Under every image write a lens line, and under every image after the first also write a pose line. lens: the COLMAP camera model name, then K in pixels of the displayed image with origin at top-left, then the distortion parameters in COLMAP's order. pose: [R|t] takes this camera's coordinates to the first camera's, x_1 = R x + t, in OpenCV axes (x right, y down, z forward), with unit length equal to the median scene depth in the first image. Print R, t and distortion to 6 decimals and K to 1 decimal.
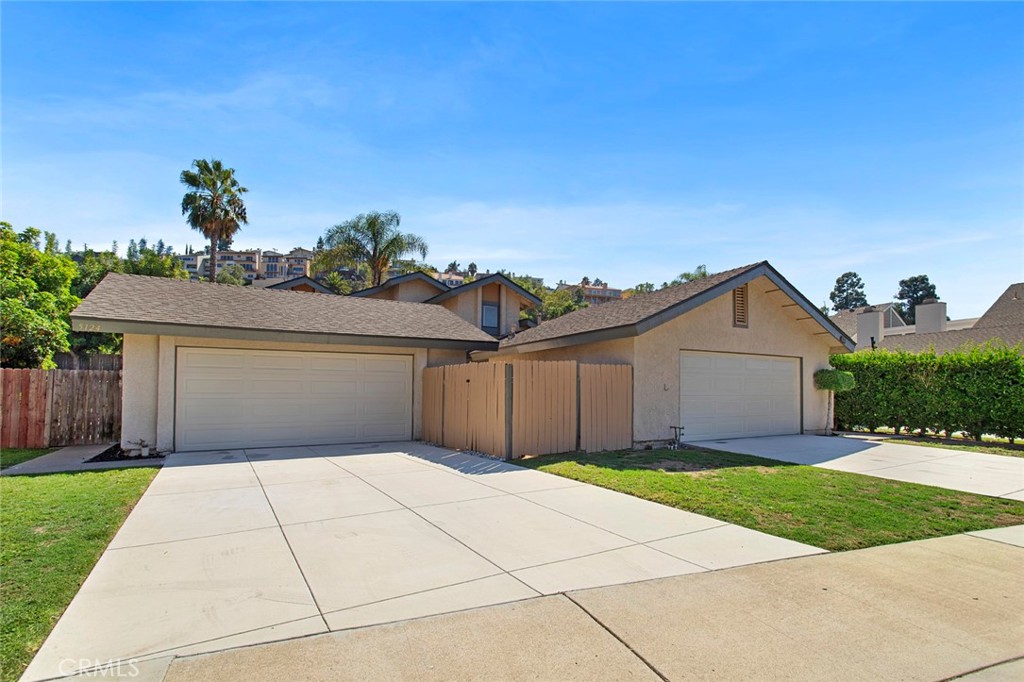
lens RADIAL K [[515.6, 0, 532.4], [0, 515.6, 392.7], [0, 0, 1]] dist [-0.000761, -0.000068]
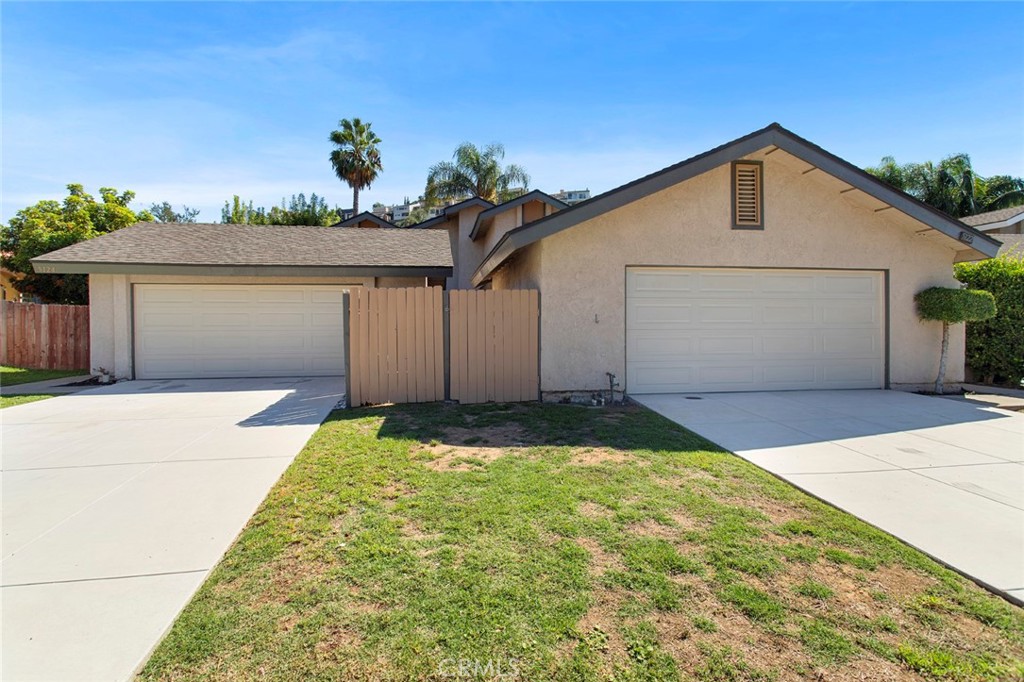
lens RADIAL K [[504.3, 0, 512.7], [0, 504.3, 330.7], [0, 0, 1]] dist [-0.001889, 0.000202]
pose [[0.919238, 0.005922, -0.393658, 0.339837], [0.002872, 0.999759, 0.021746, -0.007613], [0.393692, -0.021120, 0.919000, 0.236863]]
